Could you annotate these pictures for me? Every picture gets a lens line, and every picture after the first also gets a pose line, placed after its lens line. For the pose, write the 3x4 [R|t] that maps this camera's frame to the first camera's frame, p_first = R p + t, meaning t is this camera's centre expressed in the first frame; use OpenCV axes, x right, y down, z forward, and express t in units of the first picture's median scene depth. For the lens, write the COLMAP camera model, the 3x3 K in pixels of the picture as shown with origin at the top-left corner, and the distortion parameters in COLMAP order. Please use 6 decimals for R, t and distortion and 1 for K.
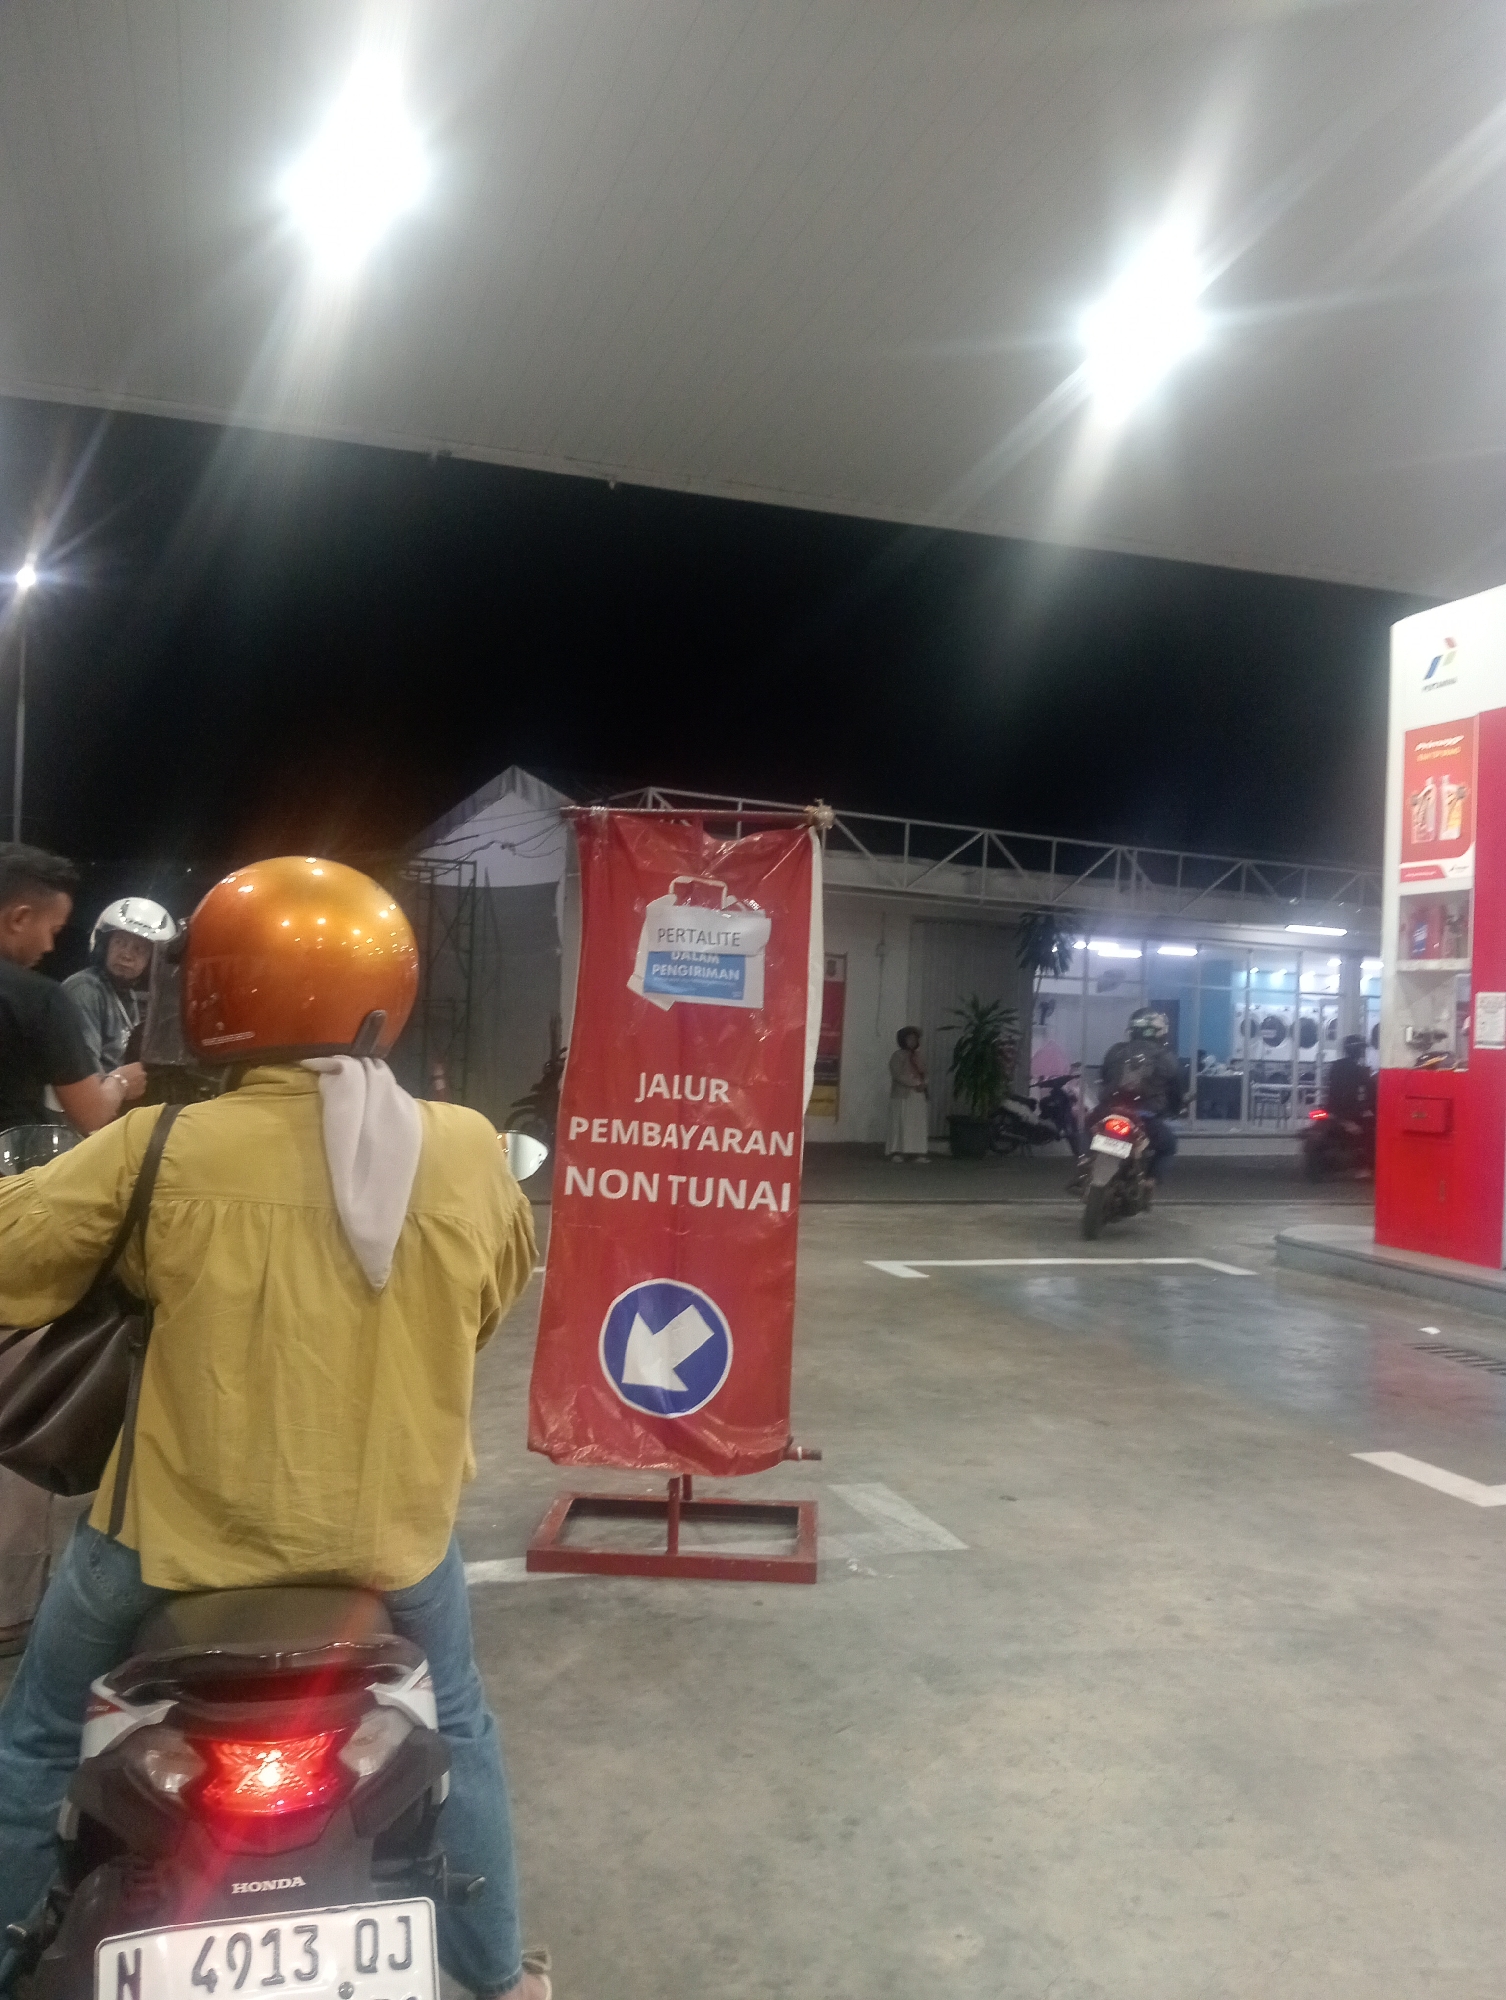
lens RADIAL K [[1632.5, 0, 753.0], [0, 1632.5, 1000.0], [0, 0, 1]] dist [0.053366, -0.232153]
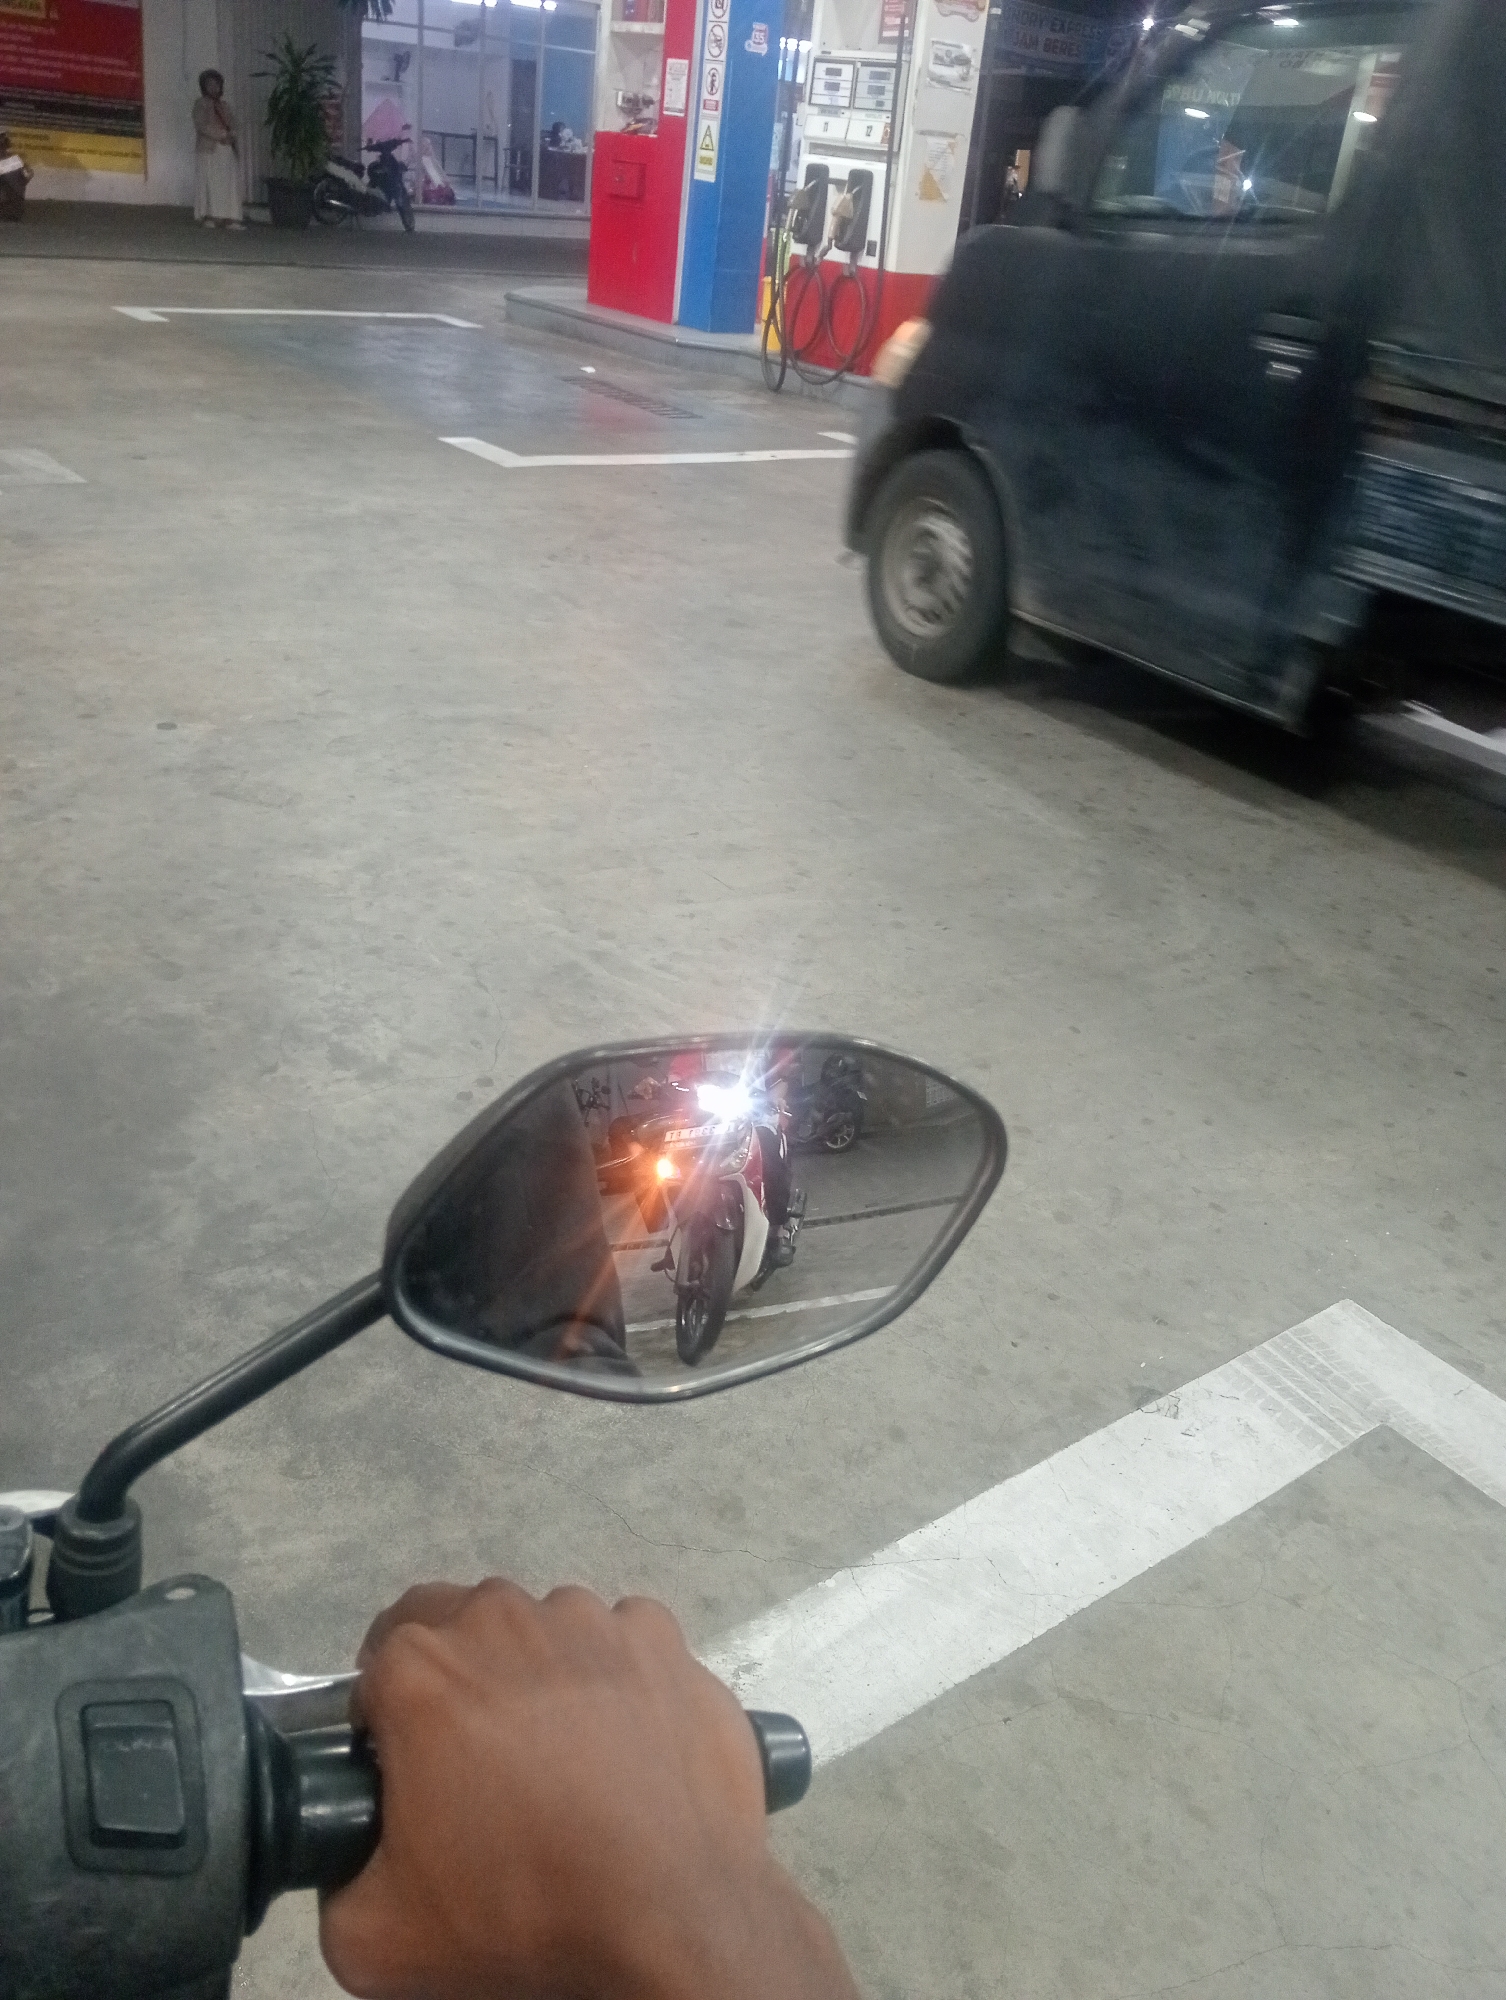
lens RADIAL K [[1645.2, 0, 808.0], [0, 1645.2, 1008.3], [0, 0, 1]] dist [0.046131, -0.095536]
pose [[0.937258, -0.110204, 0.330761, 0.045034], [-0.069160, 0.871101, 0.486210, 0.002422], [-0.341708, -0.478580, 0.808824, -0.120441]]
